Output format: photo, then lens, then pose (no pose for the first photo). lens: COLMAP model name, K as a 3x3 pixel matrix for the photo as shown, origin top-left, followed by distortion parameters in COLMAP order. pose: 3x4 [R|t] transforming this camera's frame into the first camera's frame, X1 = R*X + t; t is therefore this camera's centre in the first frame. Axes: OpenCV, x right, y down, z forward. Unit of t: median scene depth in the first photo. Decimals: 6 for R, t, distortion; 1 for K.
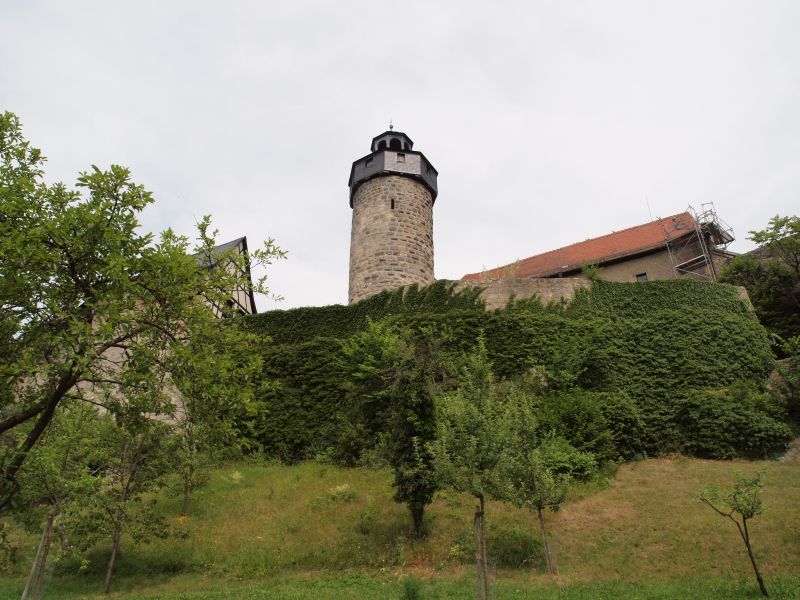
lens RADIAL K [[565.0, 0, 400.0], [0, 565.0, 300.0], [0, 0, 1]] dist [-0.133185, 0.123063]
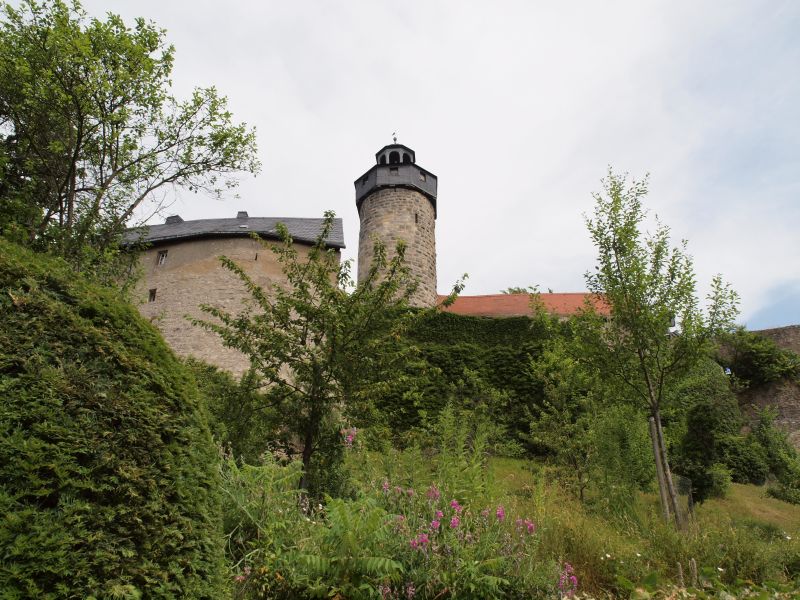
lens RADIAL K [[565.0, 0, 400.0], [0, 565.0, 300.0], [0, 0, 1]] dist [-0.133185, 0.123063]
pose [[0.872977, 0.227426, 0.431495, -0.472142], [-0.227338, 0.972396, -0.052579, 0.044857], [-0.431542, -0.052194, 0.900582, 0.038653]]
